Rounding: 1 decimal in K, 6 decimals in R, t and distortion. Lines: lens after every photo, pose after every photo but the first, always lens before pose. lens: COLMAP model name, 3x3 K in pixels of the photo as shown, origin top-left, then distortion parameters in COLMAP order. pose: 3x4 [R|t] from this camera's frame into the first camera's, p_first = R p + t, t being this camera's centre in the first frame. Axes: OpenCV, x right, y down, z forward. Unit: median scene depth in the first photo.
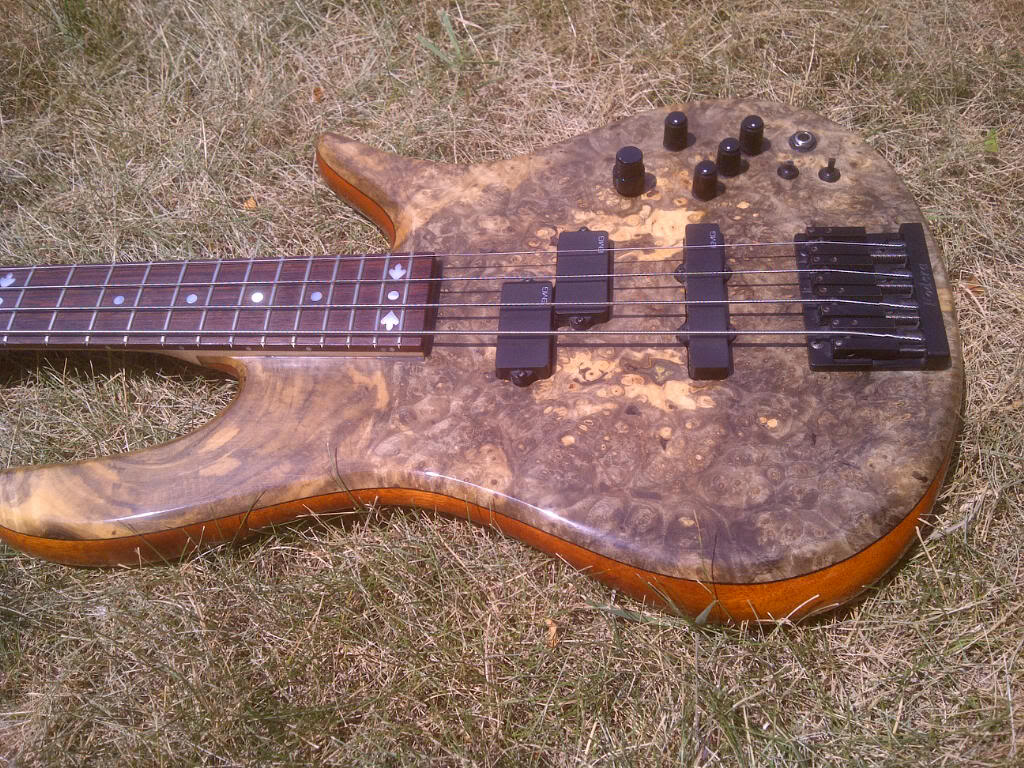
lens RADIAL K [[994.4, 0, 512.0], [0, 994.4, 384.0], [0, 0, 1]] dist [0.124383, -0.210893]
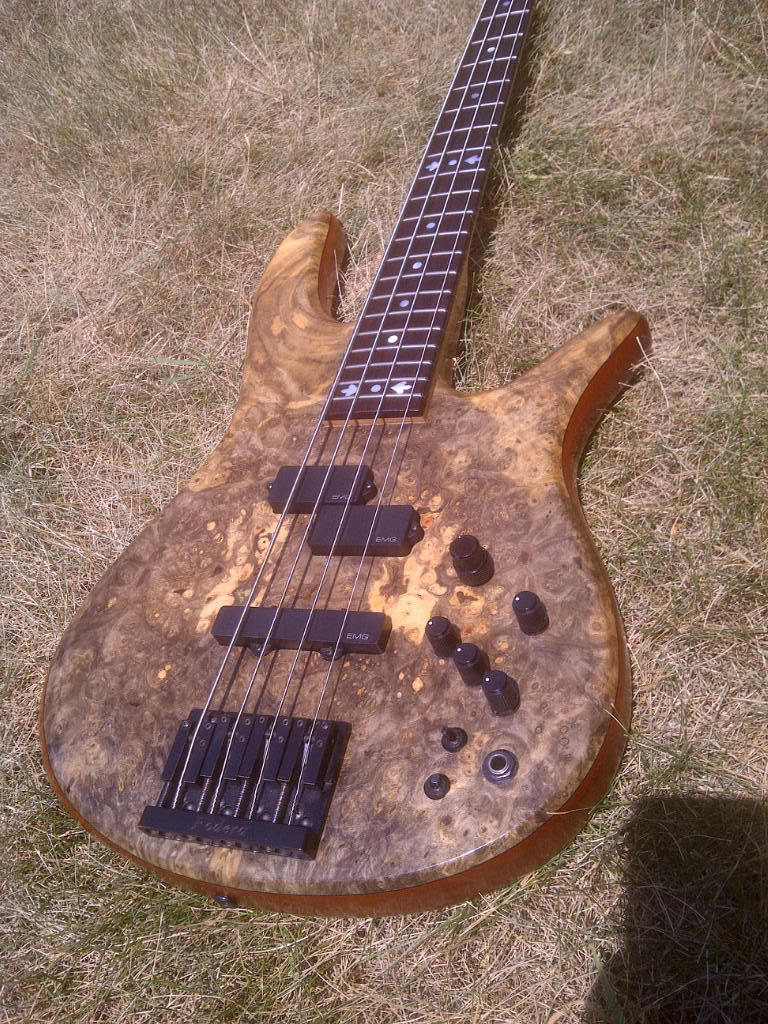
lens RADIAL K [[994.4, 0, 384.0], [0, 994.4, 512.0], [0, 0, 1]] dist [0.124383, -0.210893]
pose [[-0.152468, 0.847955, -0.507668, 0.596643], [-0.588297, 0.334886, 0.736042, -0.919609], [0.794141, 0.410882, 0.447790, 0.596641]]
